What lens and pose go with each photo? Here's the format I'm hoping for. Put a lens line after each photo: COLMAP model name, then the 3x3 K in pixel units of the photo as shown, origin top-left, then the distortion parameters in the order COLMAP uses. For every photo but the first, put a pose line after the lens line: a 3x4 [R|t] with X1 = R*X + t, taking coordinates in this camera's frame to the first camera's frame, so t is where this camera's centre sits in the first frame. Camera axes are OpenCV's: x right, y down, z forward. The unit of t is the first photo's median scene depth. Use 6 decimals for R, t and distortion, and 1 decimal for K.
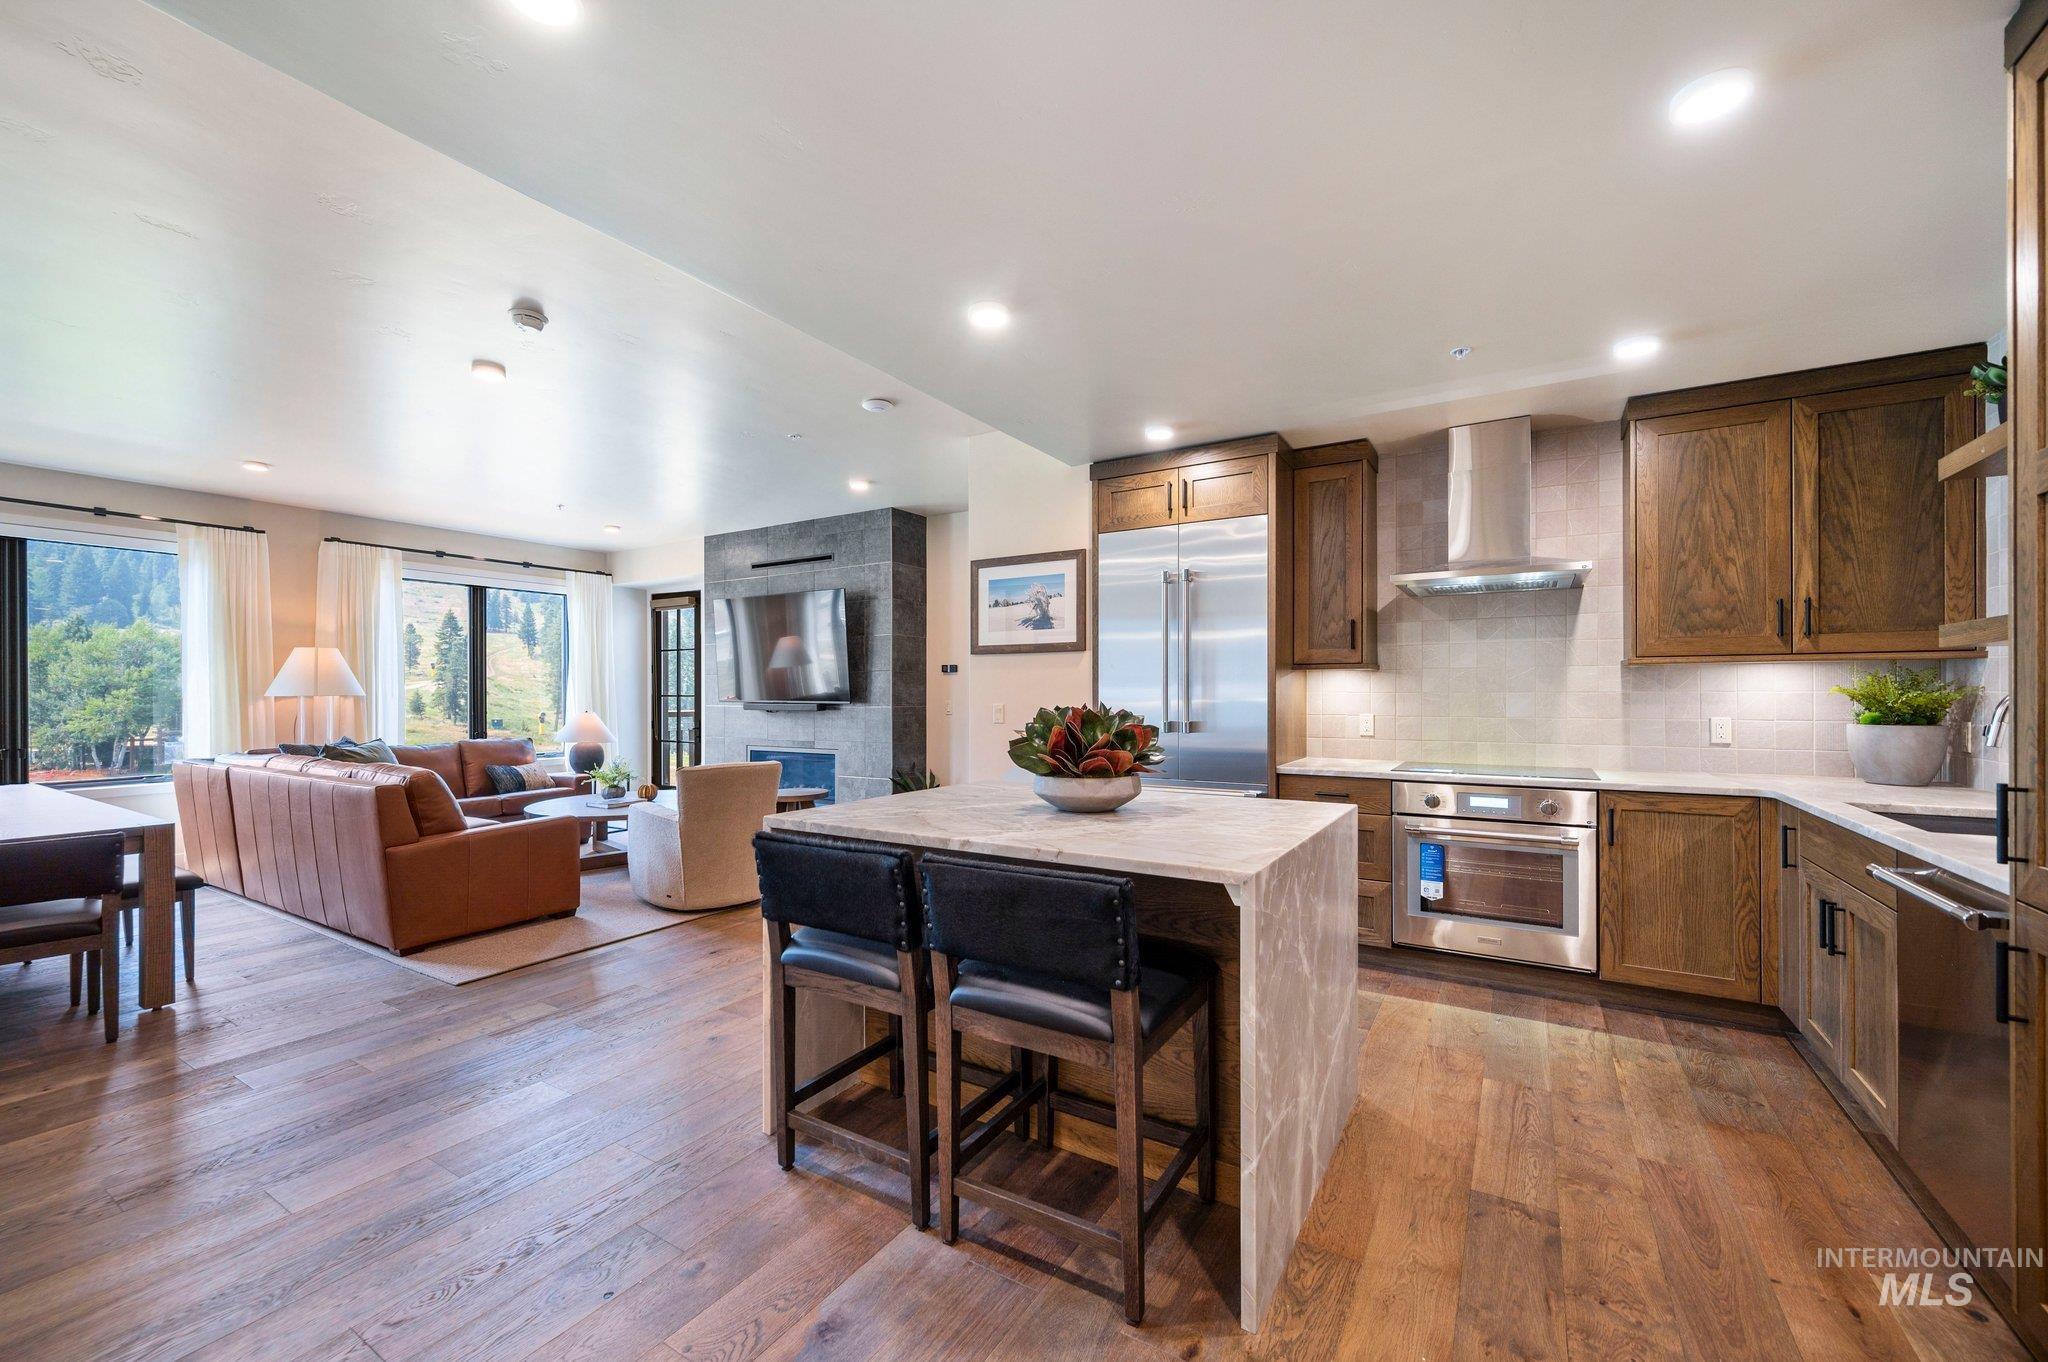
lens RADIAL K [[810.9, 0, 1028.9], [0, 810.9, 690.2], [0, 0, 1]] dist [0.000024, -0.000043]
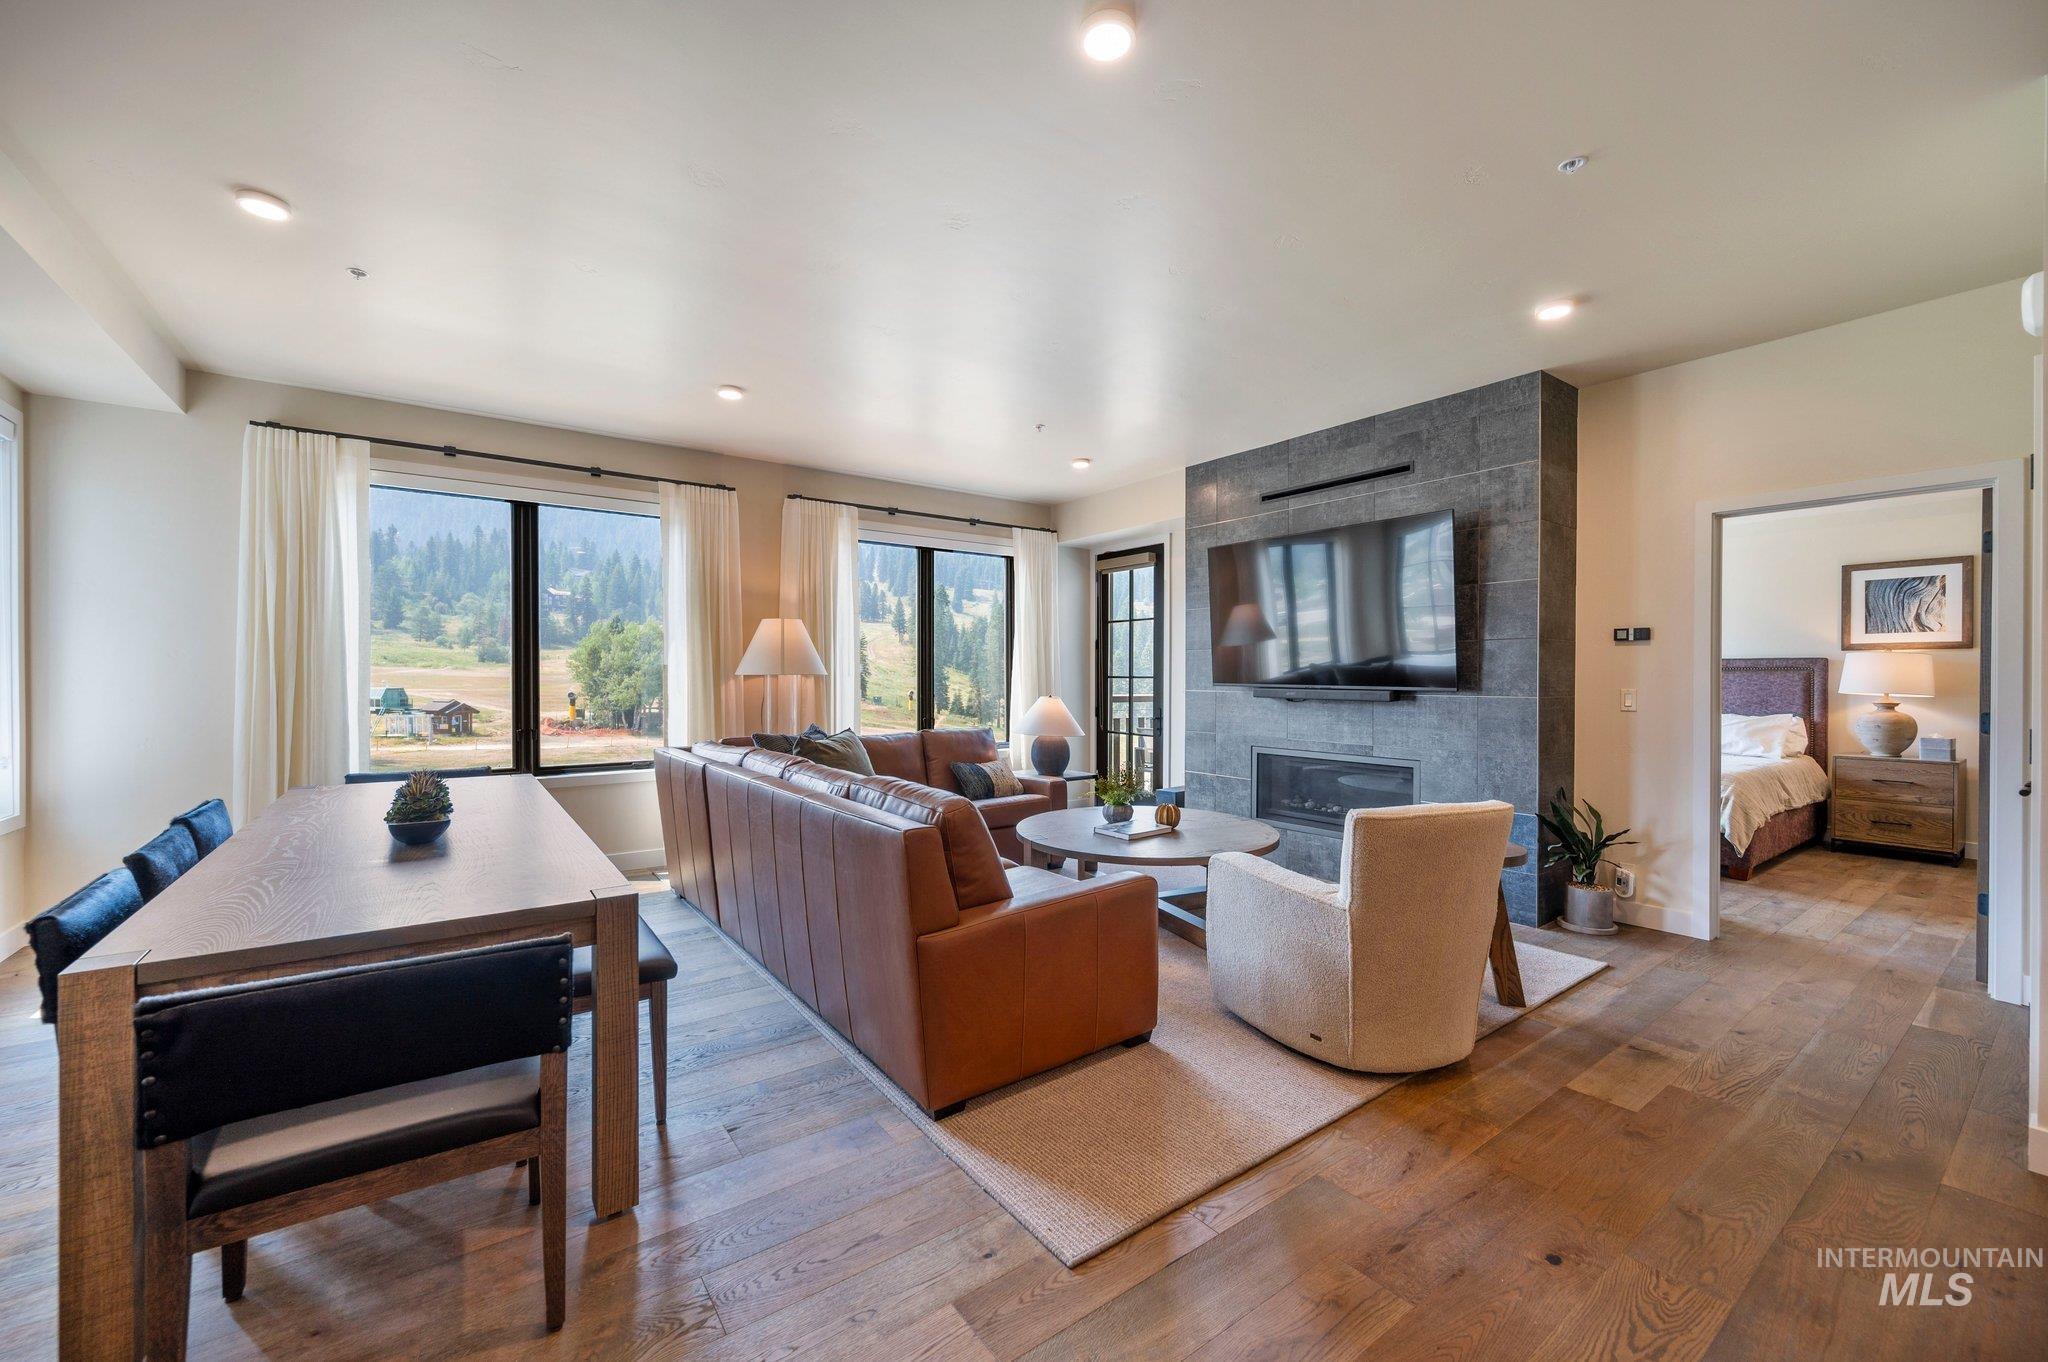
lens RADIAL K [[805.5, 0, 1028.1], [0, 805.5, 681.8], [0, 0, 1]] dist [0.000190, 0.000049]
pose [[0.923839, 0.008276, -0.382691, -0.443057], [-0.004055, 0.999922, 0.011834, 0.004509], [0.382759, -0.009381, 0.923800, 0.442207]]
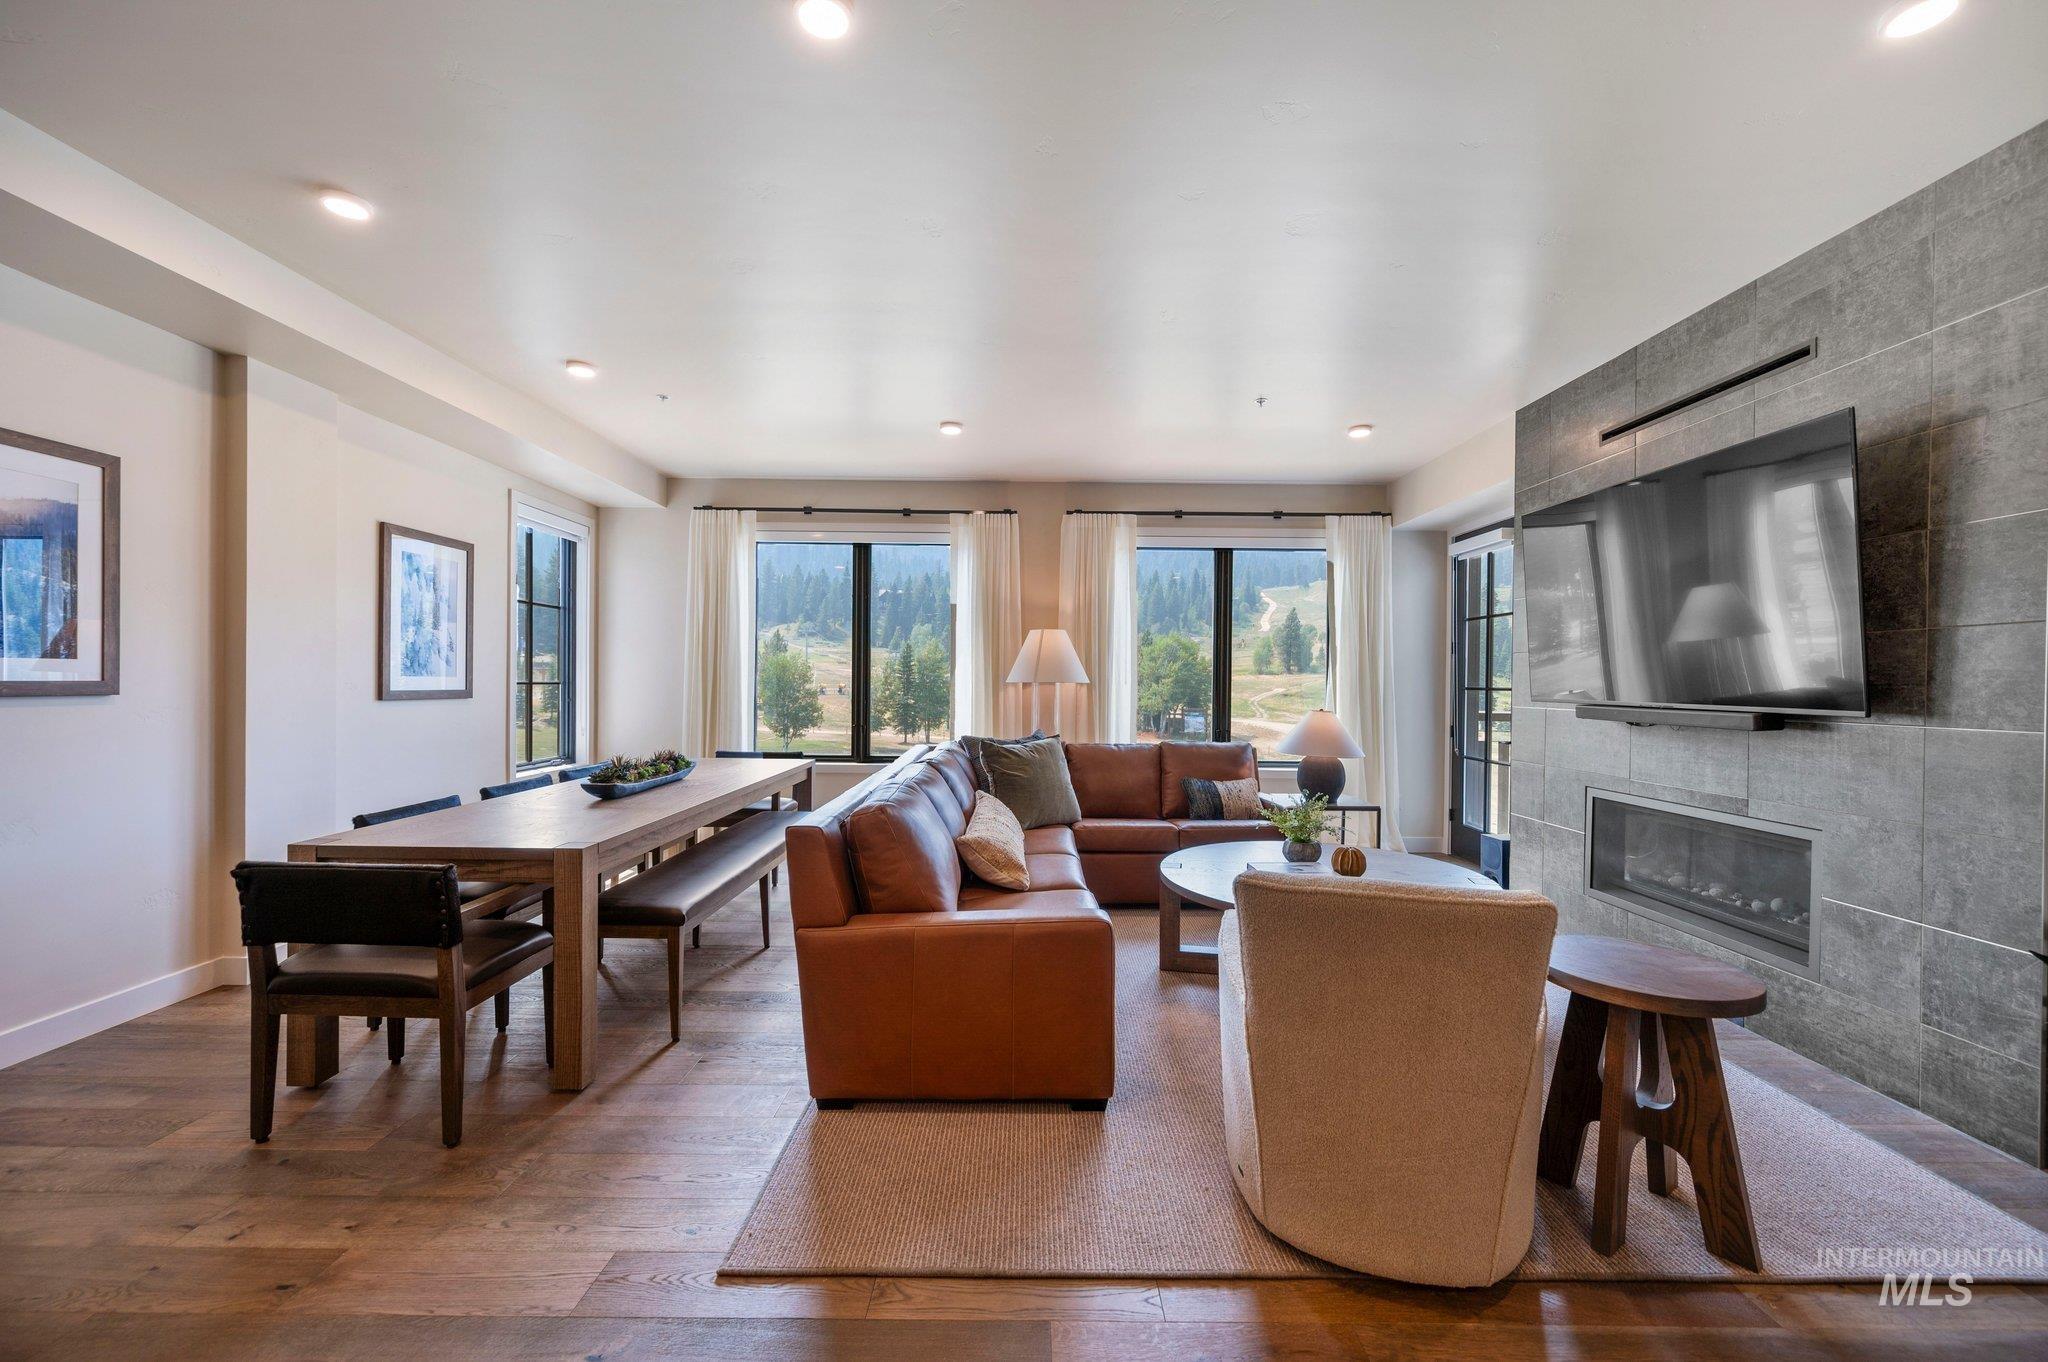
lens RADIAL K [[808.4, 0, 1027.4], [0, 808.4, 686.4], [0, 0, 1]] dist [0.000172, 0.000203]
pose [[0.519442, 0.013227, -0.854403, -0.159509], [-0.008618, 0.999910, 0.010241, 0.003023], [0.854462, 0.002044, 0.519509, 0.734611]]
